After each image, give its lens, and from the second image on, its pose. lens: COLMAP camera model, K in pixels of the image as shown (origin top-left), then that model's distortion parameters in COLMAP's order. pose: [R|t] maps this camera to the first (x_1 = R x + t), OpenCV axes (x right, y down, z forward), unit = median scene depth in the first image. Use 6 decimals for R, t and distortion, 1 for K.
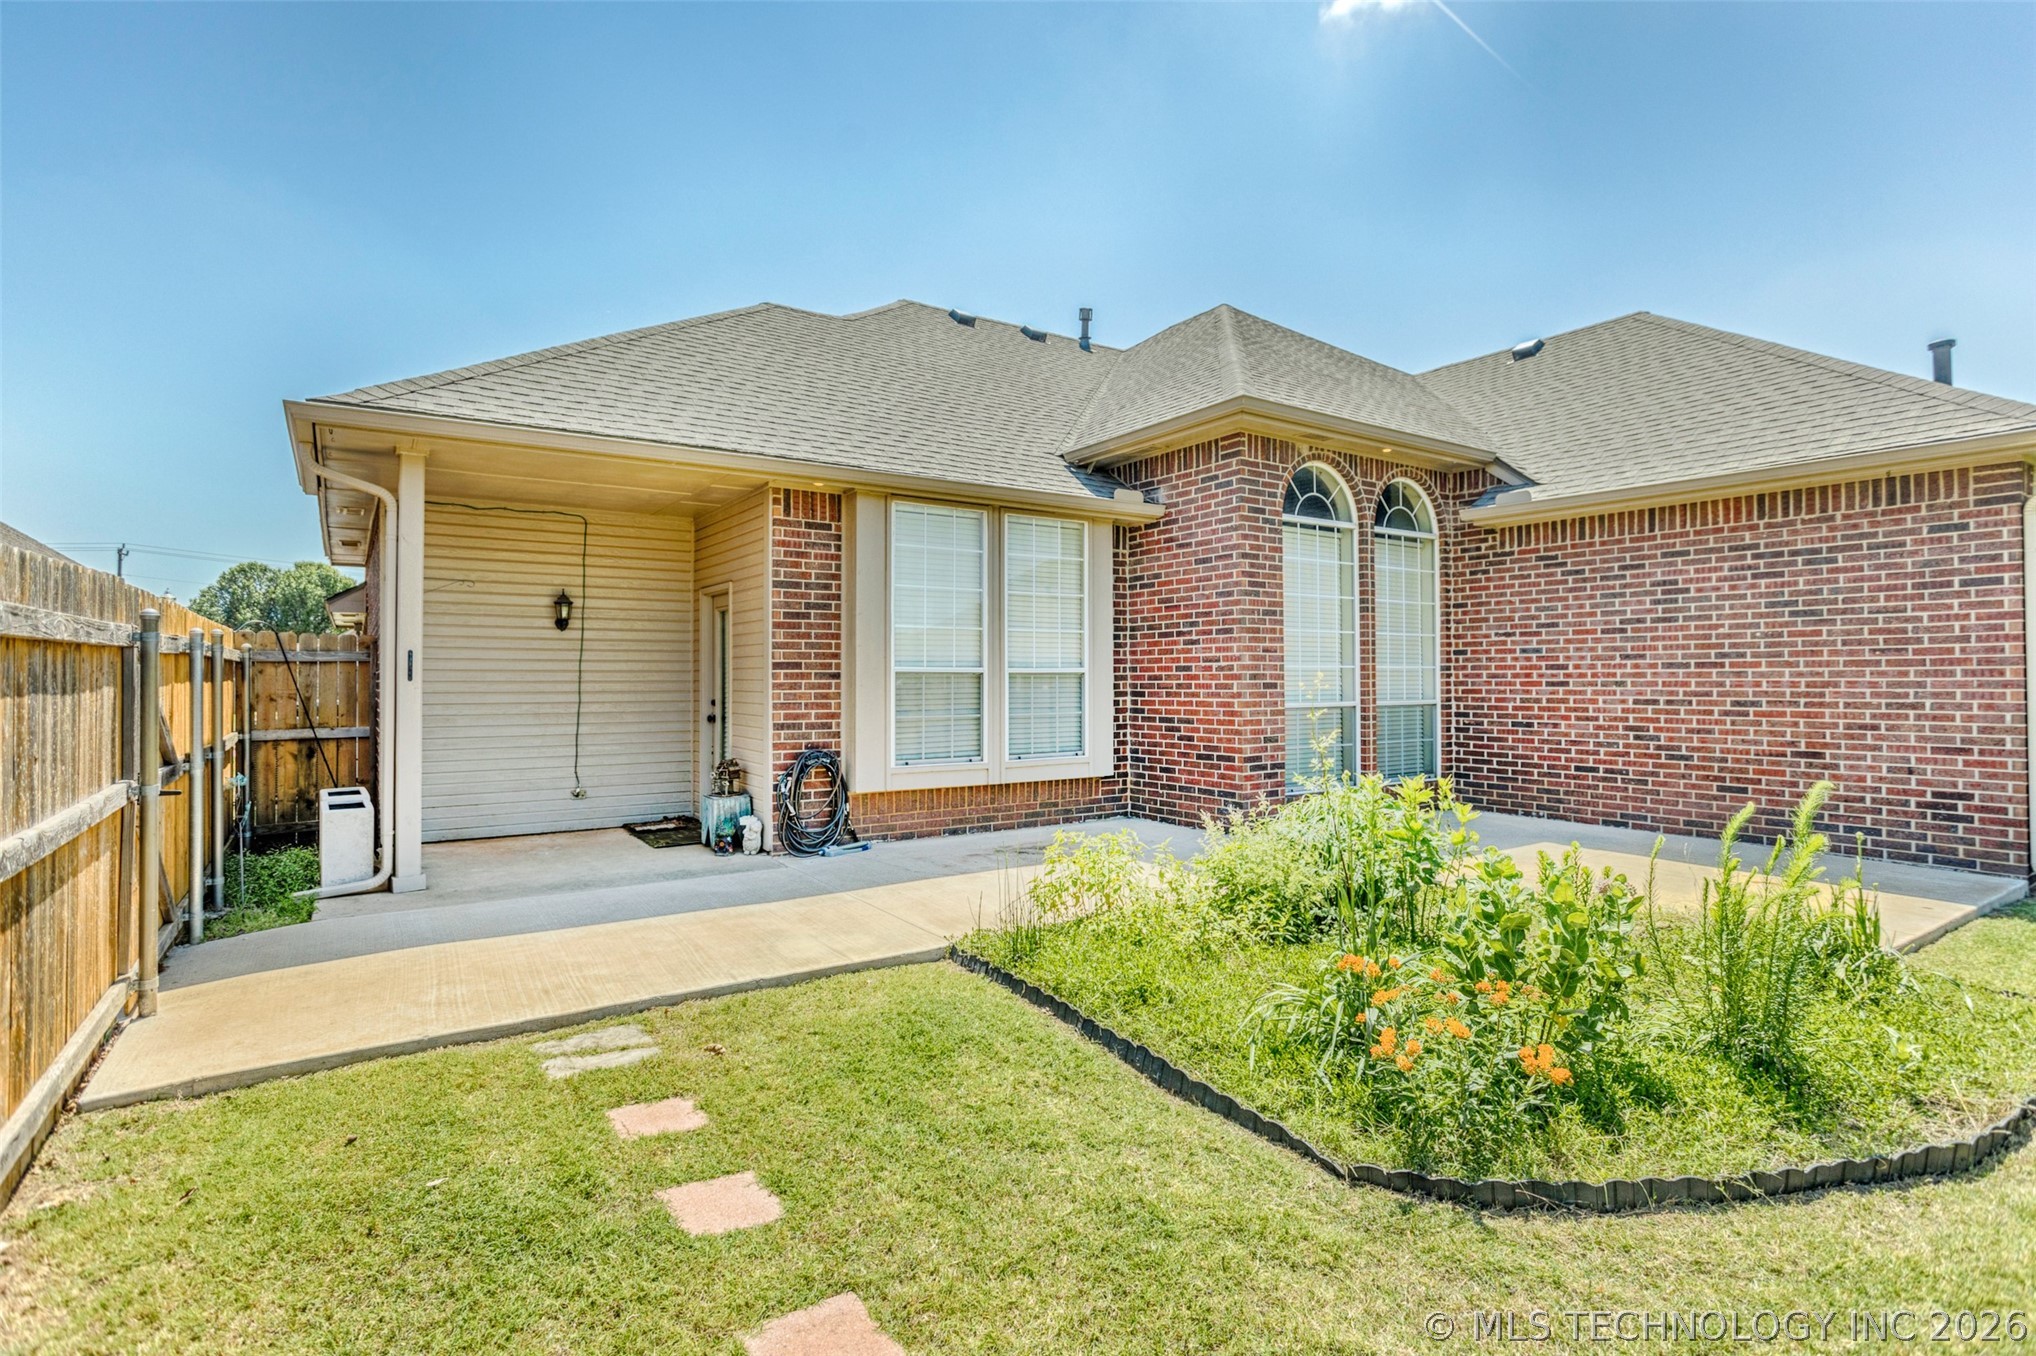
lens RADIAL K [[992.3, 0, 1013.1], [0, 992.3, 681.0], [0, 0, 1]] dist [-0.000547, 0.000040]
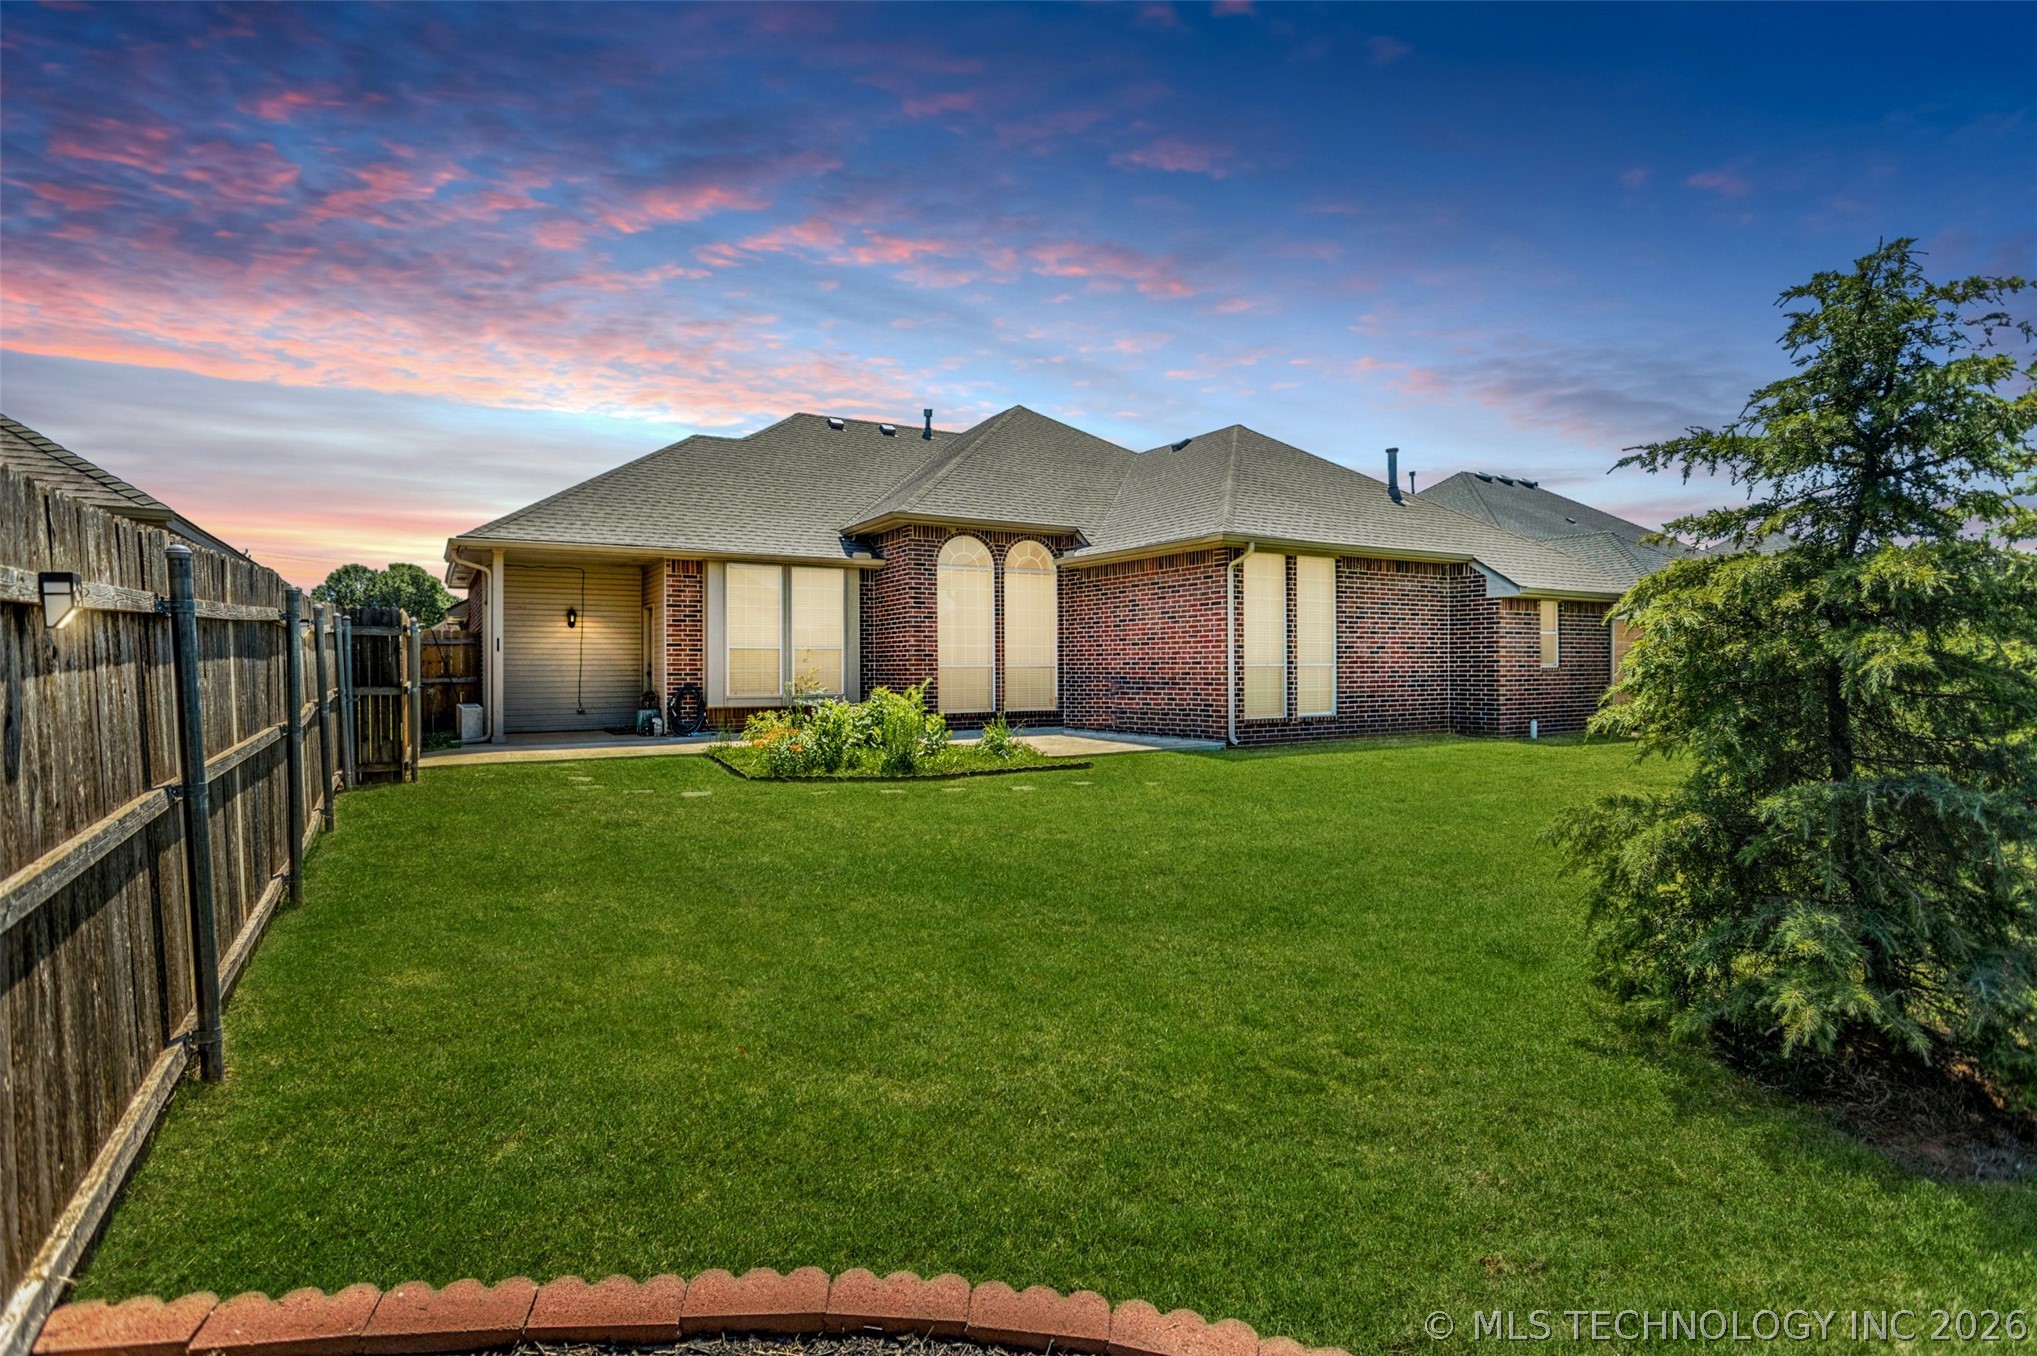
lens RADIAL K [[992.8, 0, 1019.7], [0, 992.8, 675.7], [0, 0, 1]] dist [-0.000547, 0.000040]
pose [[0.998733, -0.002493, -0.050256, 0.530118], [0.002929, 0.999959, 0.008604, 0.028683], [0.050233, -0.008740, 0.998699, -0.916614]]
